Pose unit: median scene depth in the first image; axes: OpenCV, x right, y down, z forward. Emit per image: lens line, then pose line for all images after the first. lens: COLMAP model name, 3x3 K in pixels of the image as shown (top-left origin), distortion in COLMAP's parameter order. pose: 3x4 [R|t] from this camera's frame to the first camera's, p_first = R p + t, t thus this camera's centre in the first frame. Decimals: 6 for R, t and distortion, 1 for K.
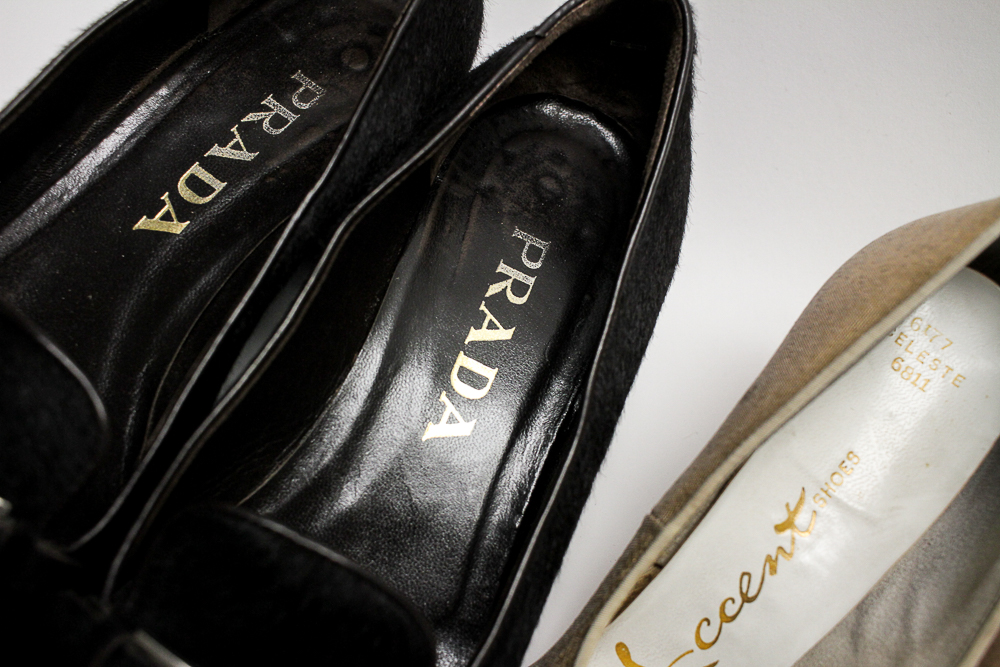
lens RADIAL K [[1160.2, 0, 500.0], [0, 1160.2, 333.5], [0, 0, 1]] dist [-0.137720, 0.203901]
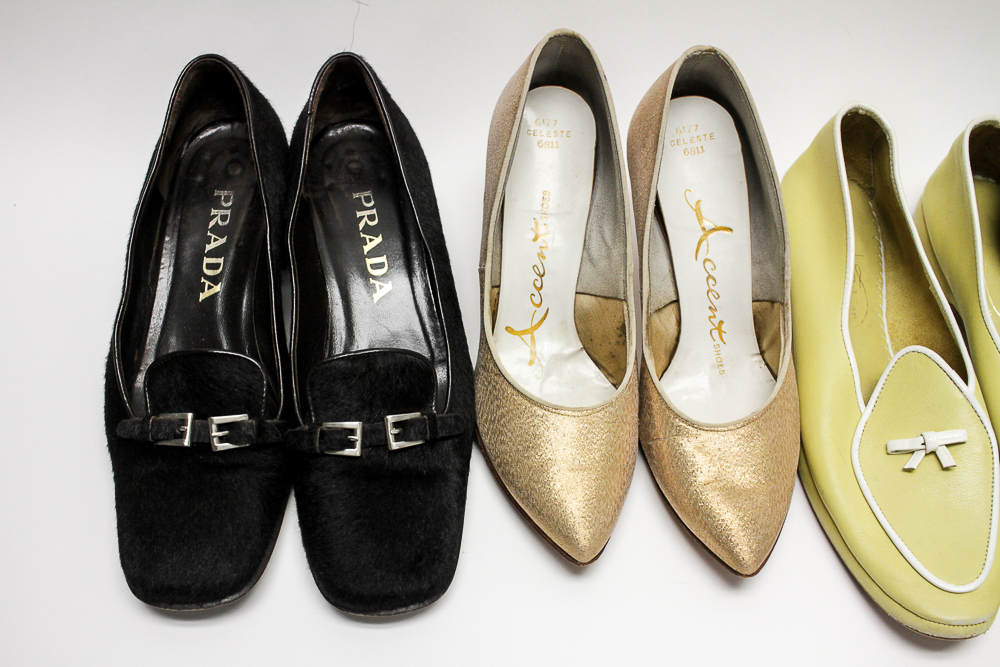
lens RADIAL K [[1160.2, 0, 500.0], [0, 1160.2, 333.5], [0, 0, 1]] dist [-0.137720, 0.203901]
pose [[0.816601, -0.575108, 0.049134, -0.016344], [0.569200, 0.816481, 0.096794, 0.060533], [-0.095784, -0.051075, 0.994091, -1.074994]]
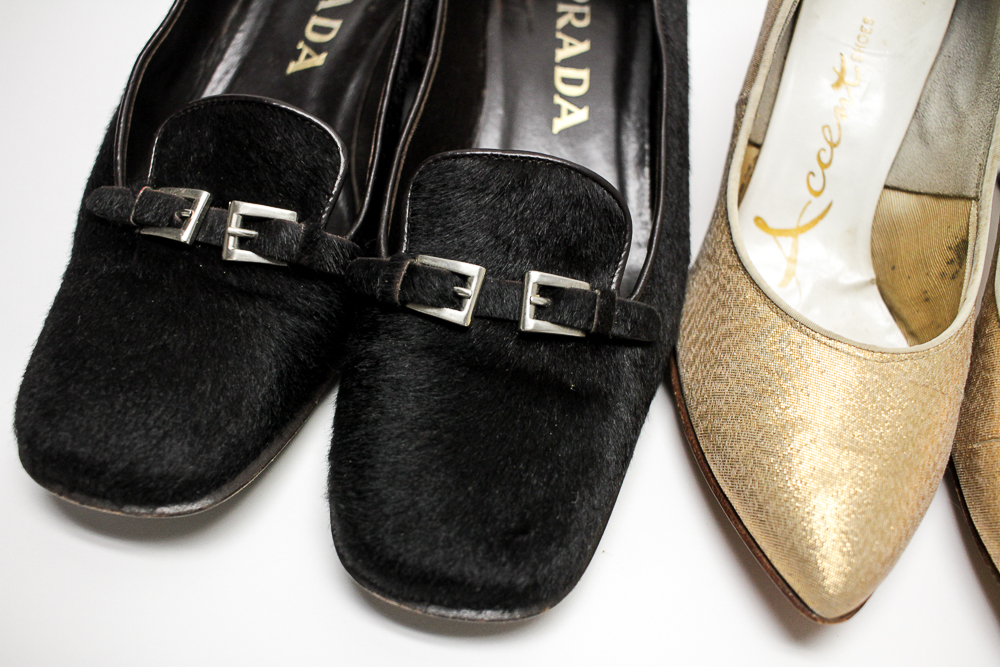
lens RADIAL K [[1160.2, 0, 500.0], [0, 1160.2, 333.5], [0, 0, 1]] dist [-0.137720, 0.203901]
pose [[0.931304, -0.363351, -0.025486, -0.165809], [0.361273, 0.930362, -0.062512, 0.346402], [0.046425, 0.049010, 0.997719, -0.272967]]
